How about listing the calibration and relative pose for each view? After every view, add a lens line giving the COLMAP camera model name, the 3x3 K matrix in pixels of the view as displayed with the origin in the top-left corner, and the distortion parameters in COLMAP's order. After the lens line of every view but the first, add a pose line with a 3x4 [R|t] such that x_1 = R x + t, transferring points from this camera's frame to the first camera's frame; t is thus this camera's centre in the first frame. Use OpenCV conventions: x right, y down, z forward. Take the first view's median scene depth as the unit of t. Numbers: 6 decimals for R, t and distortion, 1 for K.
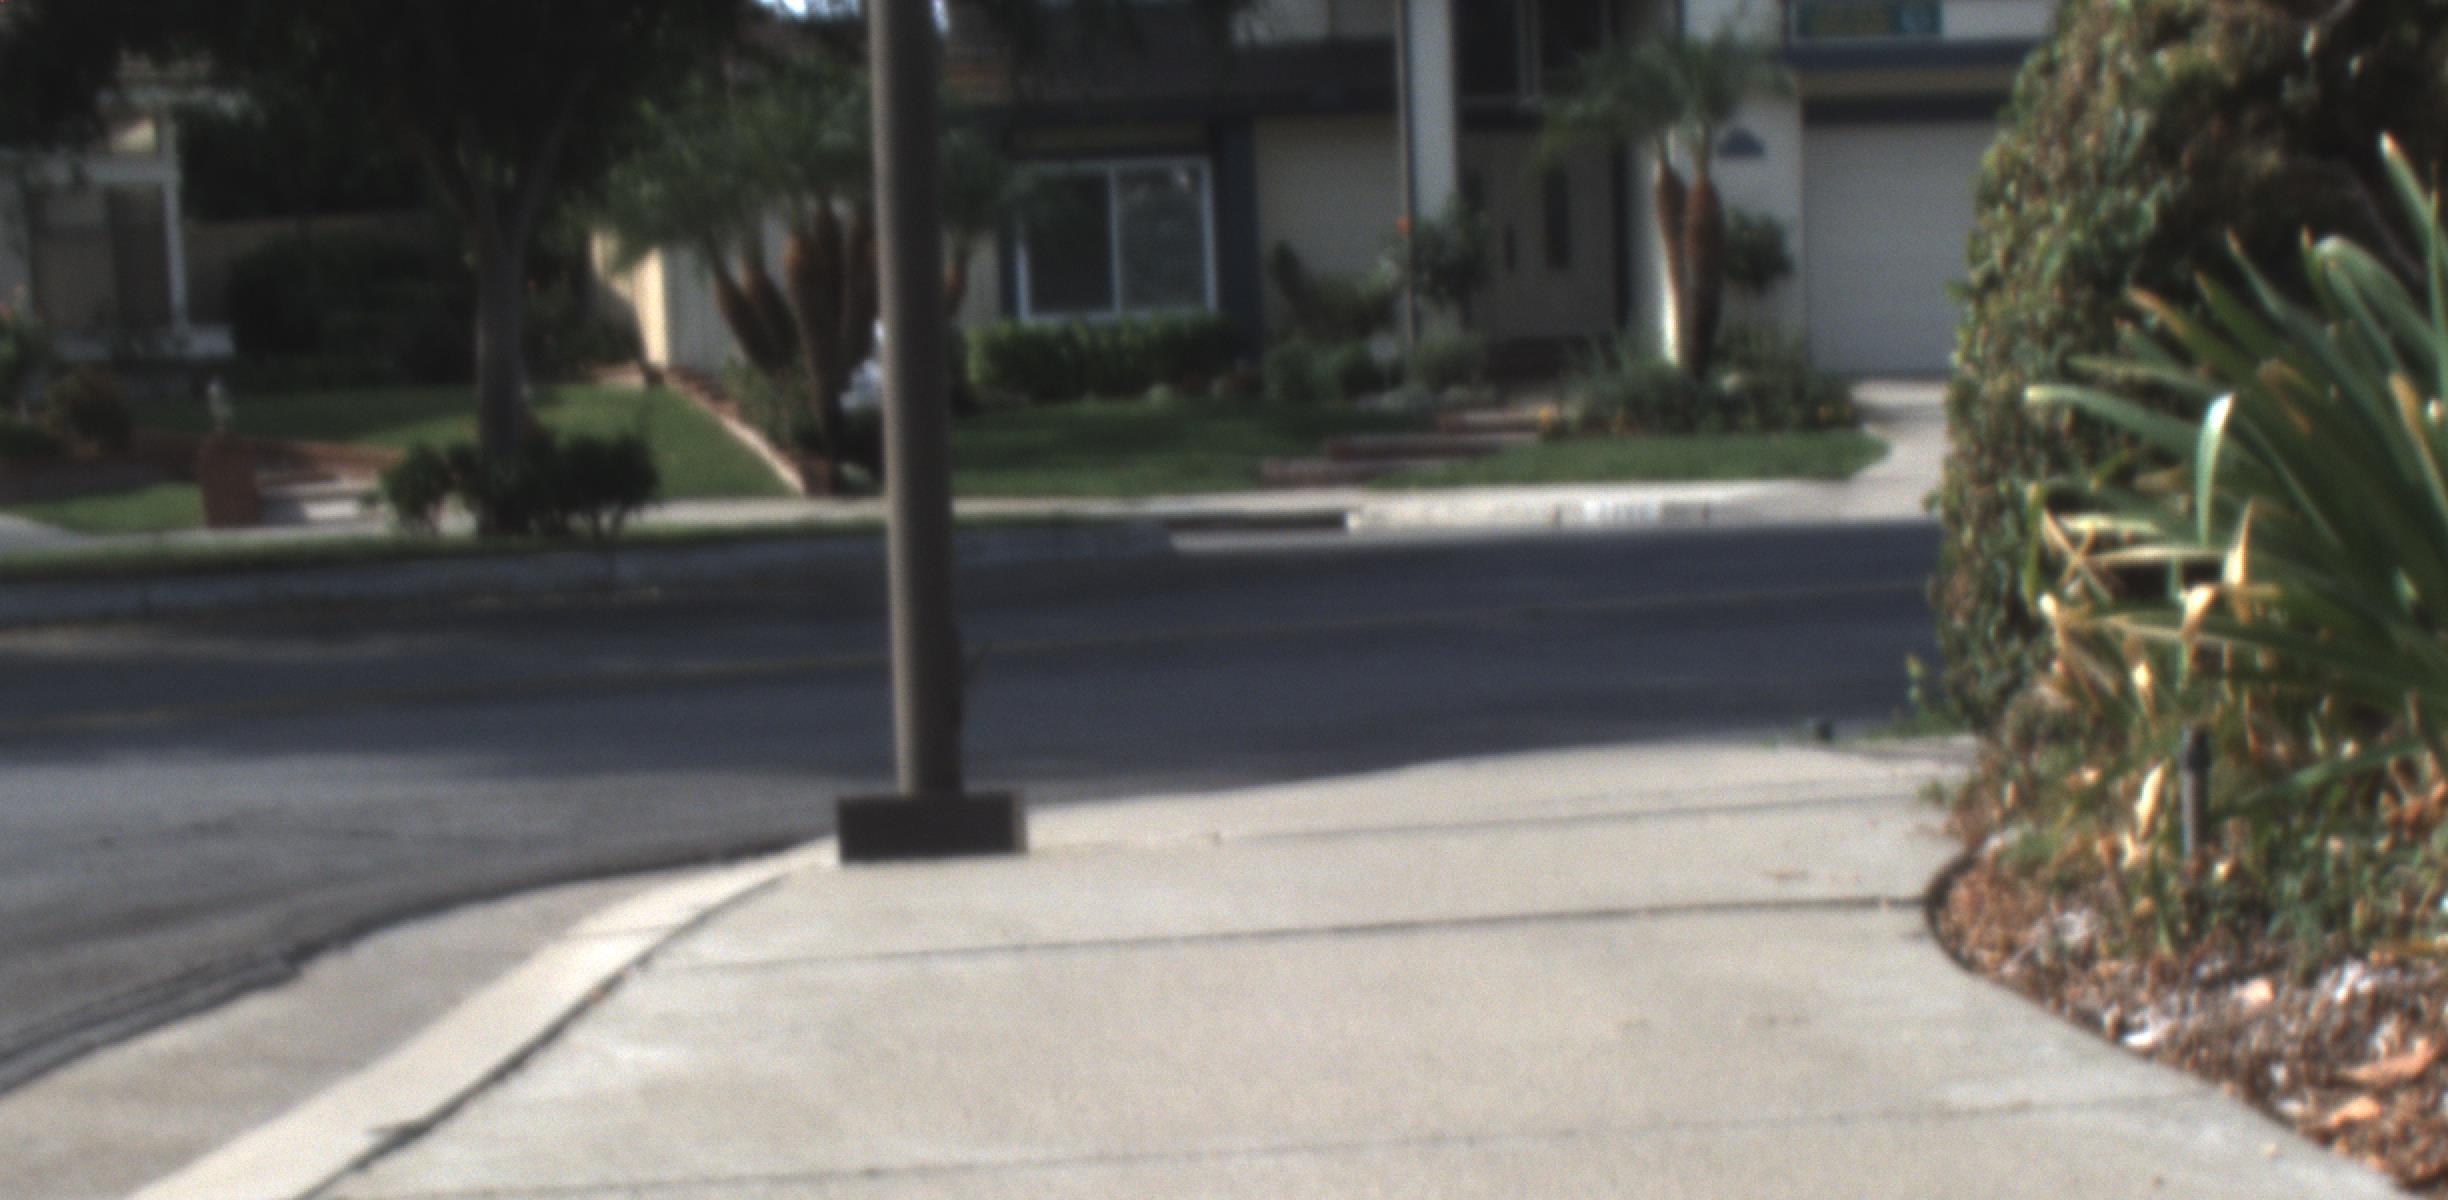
lens RADIAL K [[4887.5, 0, 1299.3], [0, 4887.5, 1017.0], [0, 0, 1]] dist [-0.172938, 0.941893]
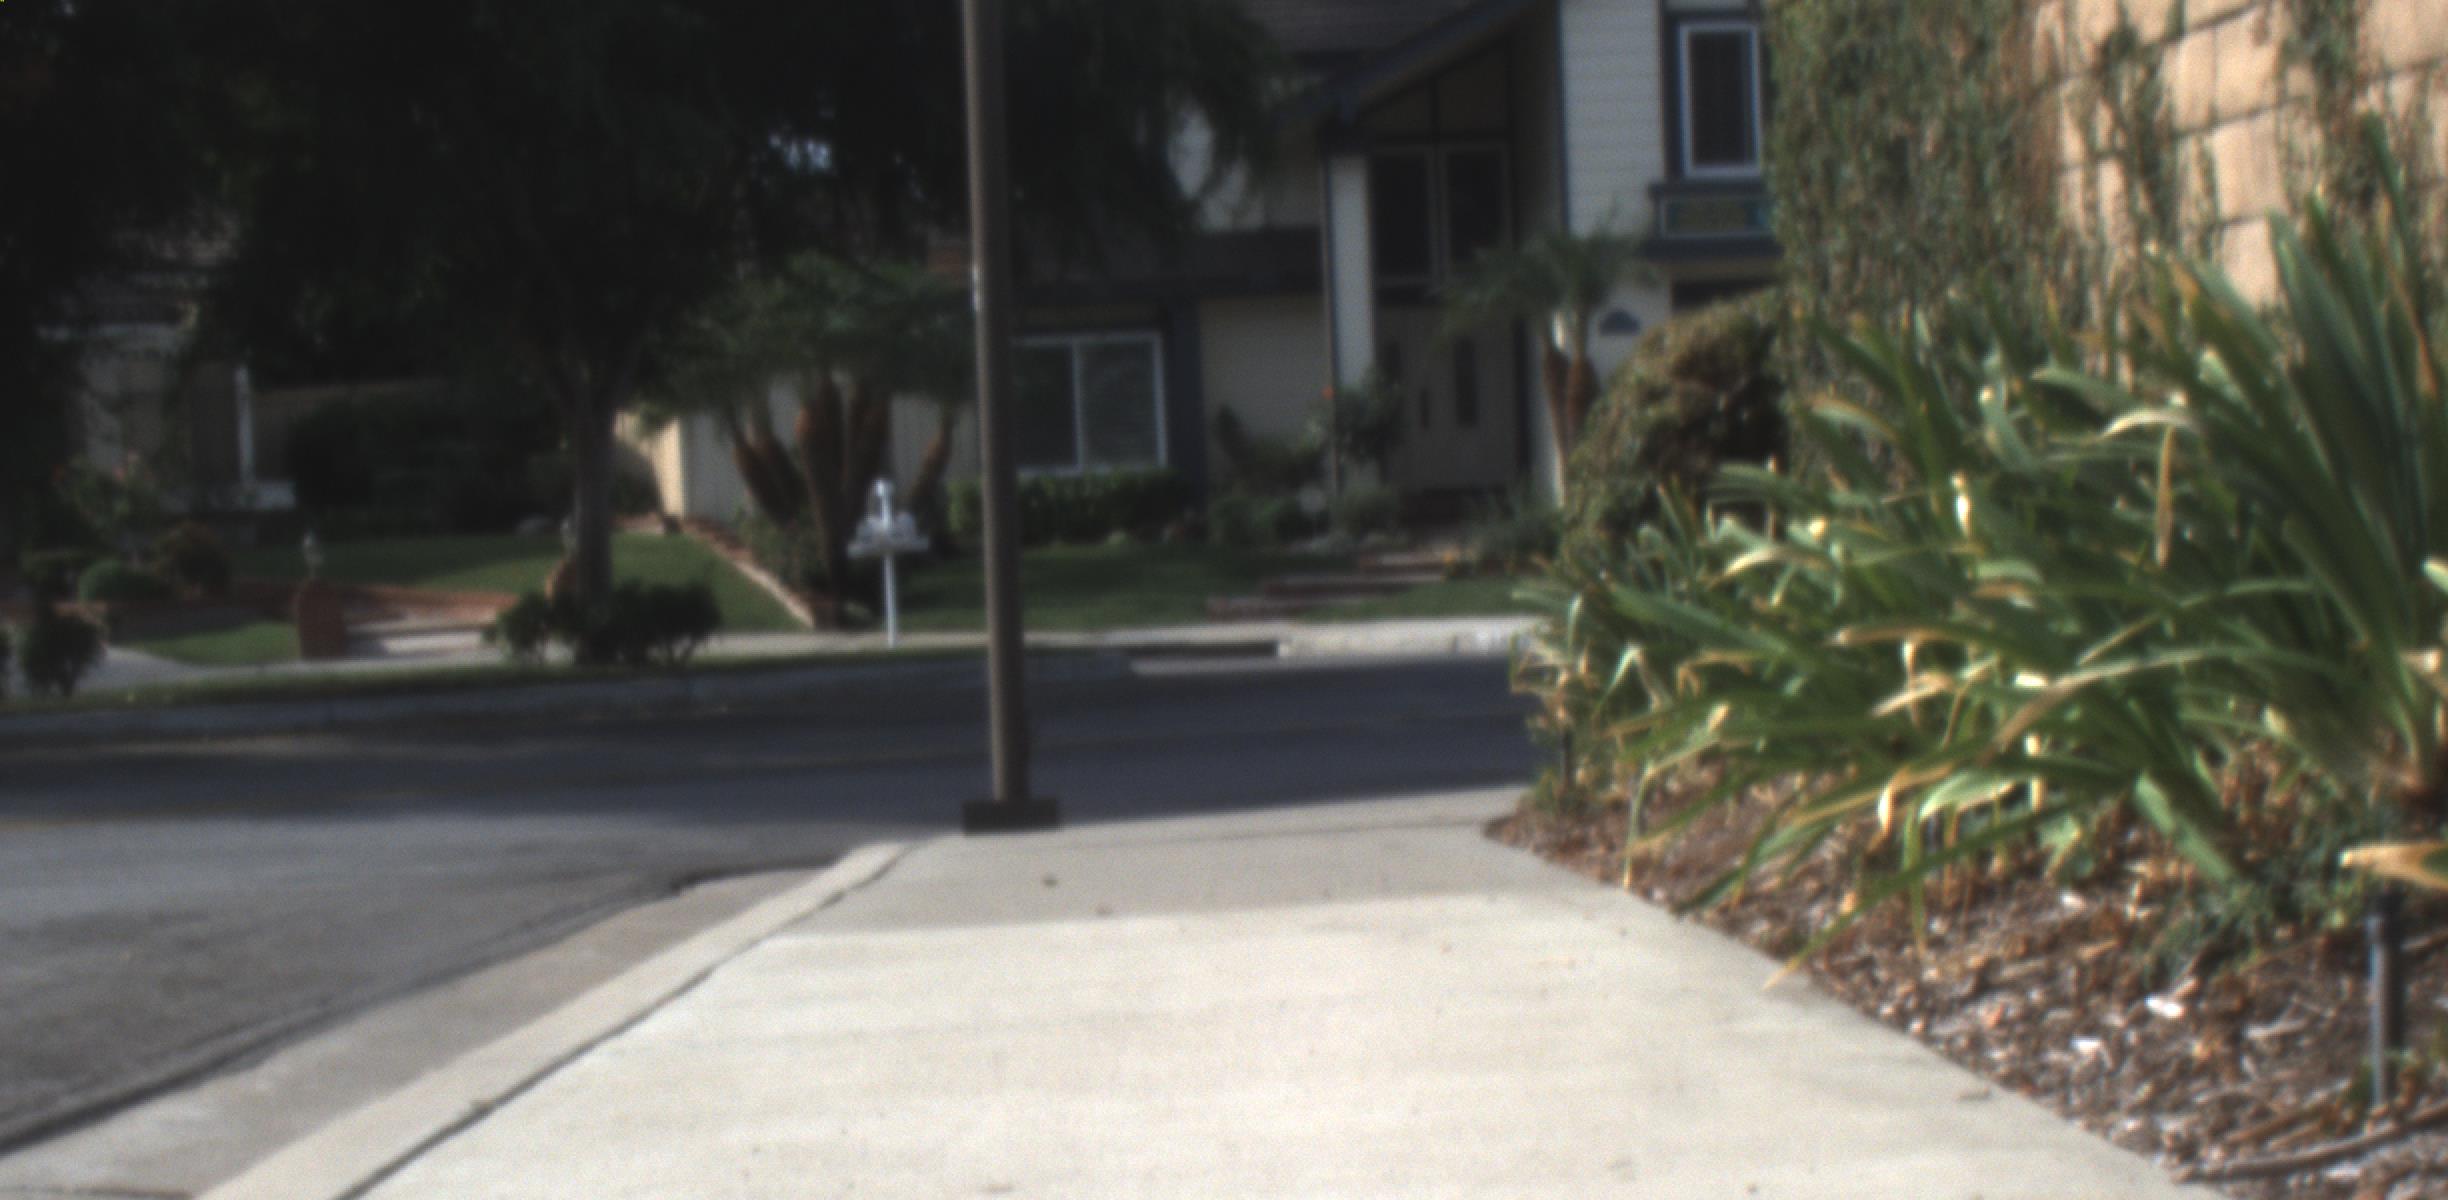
lens RADIAL K [[4887.5, 0, 1299.3], [0, 4887.5, 1017.0], [0, 0, 1]] dist [-0.172938, 0.941893]
pose [[0.999936, -0.005980, 0.009562, 0.002720], [0.006227, 0.999642, -0.026012, 0.016676], [-0.009403, 0.026070, 0.999616, -0.164128]]
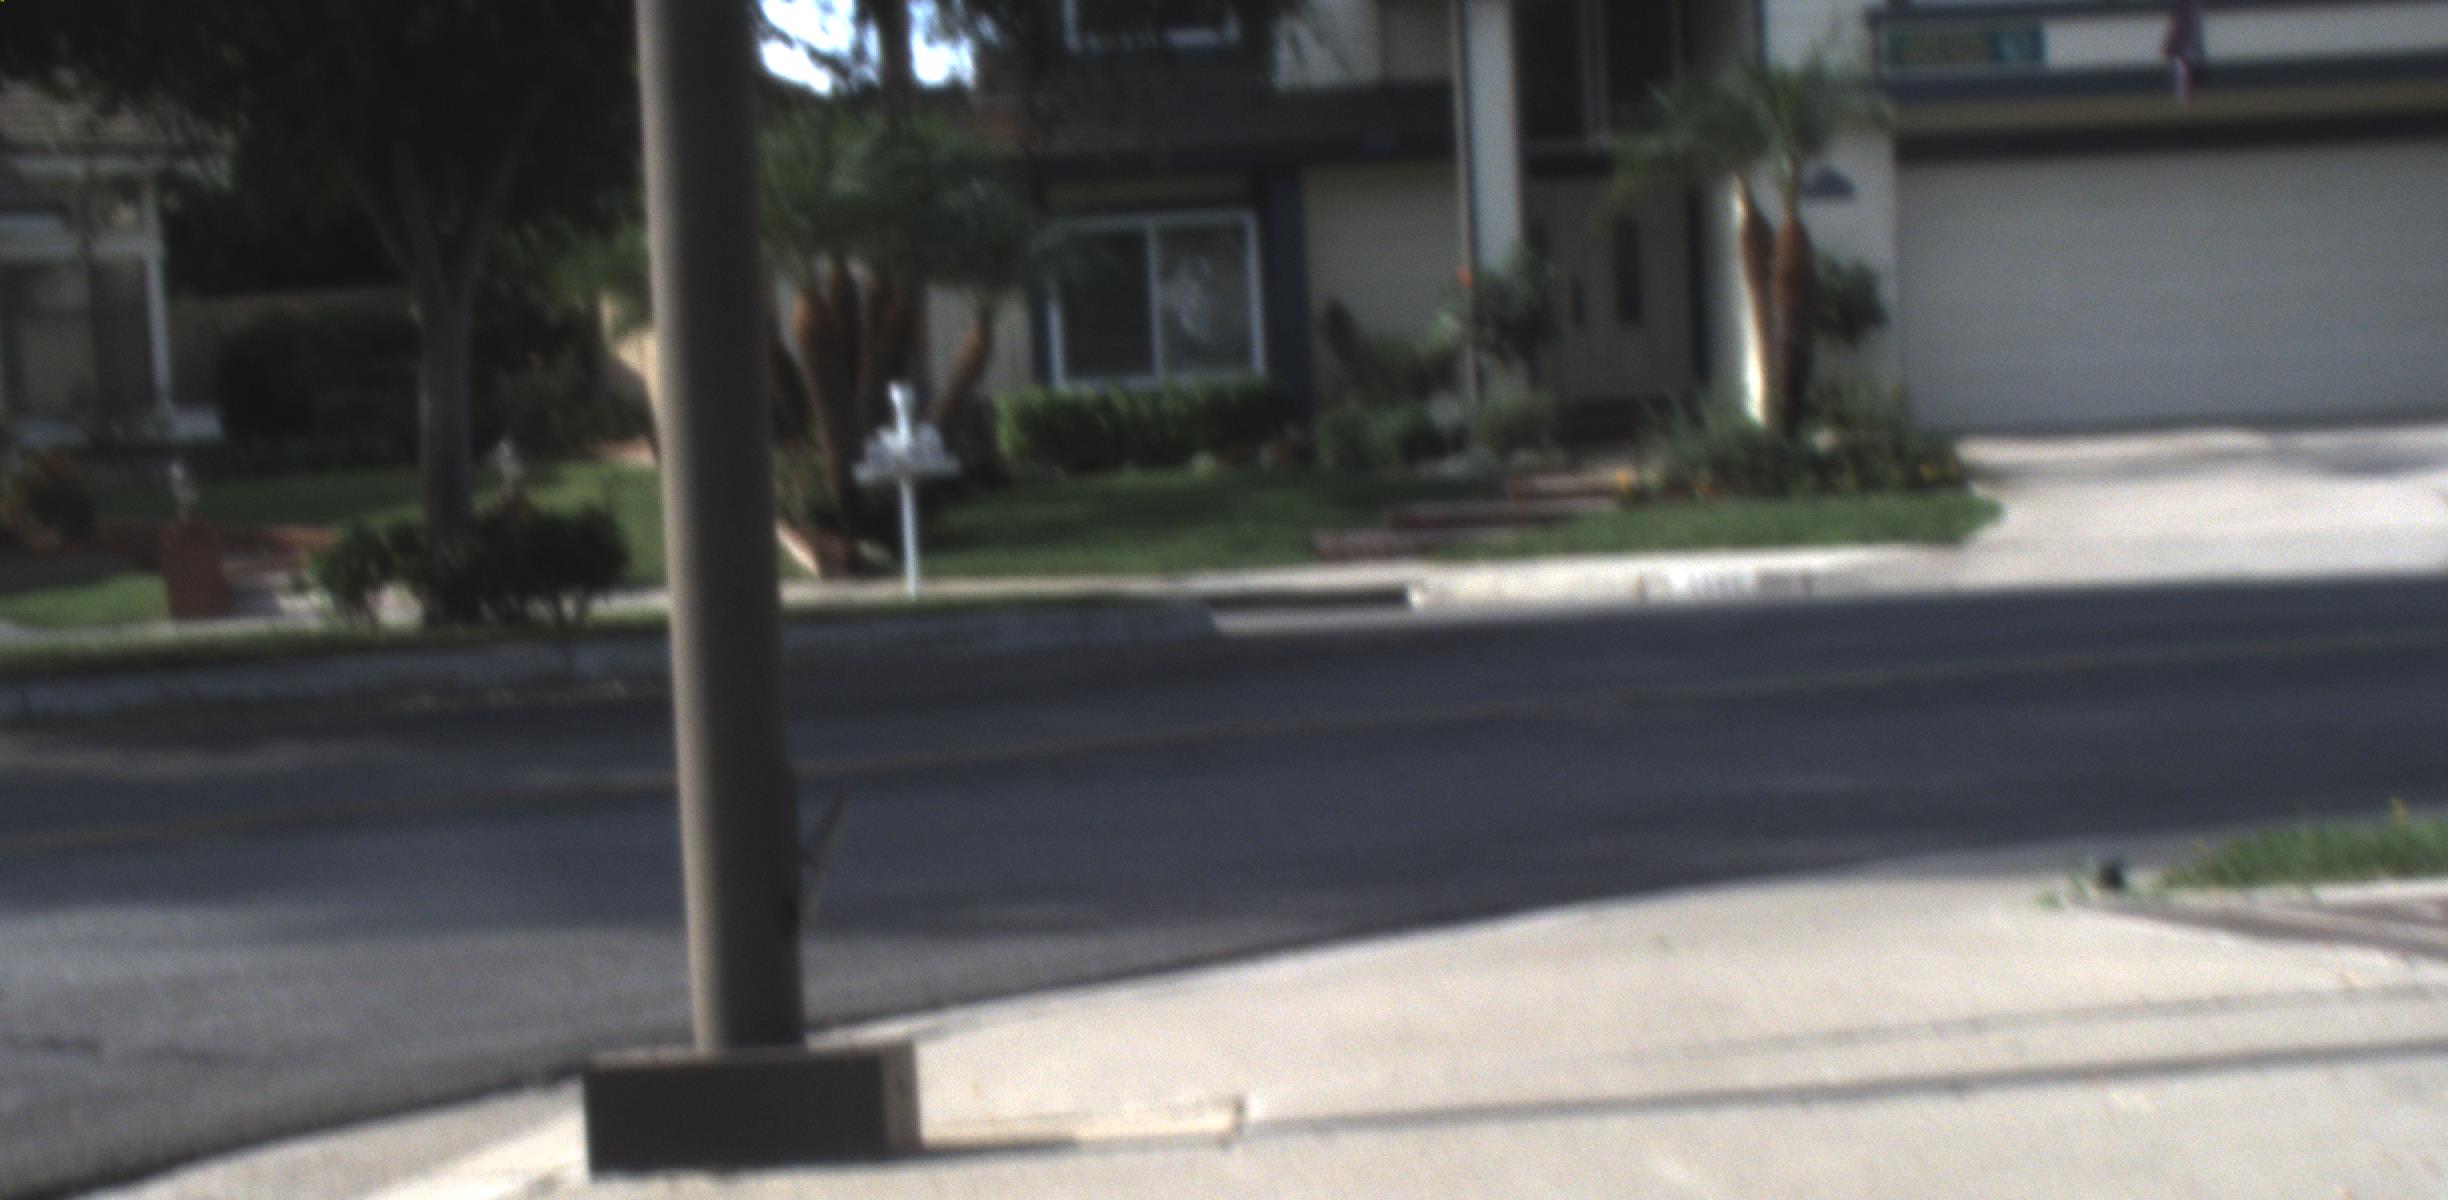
lens RADIAL K [[4887.5, 0, 1299.3], [0, 4887.5, 1017.0], [0, 0, 1]] dist [-0.172938, 0.941893]
pose [[0.999841, -0.012575, -0.012672, -0.000168], [0.012366, 0.999788, -0.016440, -0.007783], [0.012876, 0.016281, 0.999785, 0.082183]]
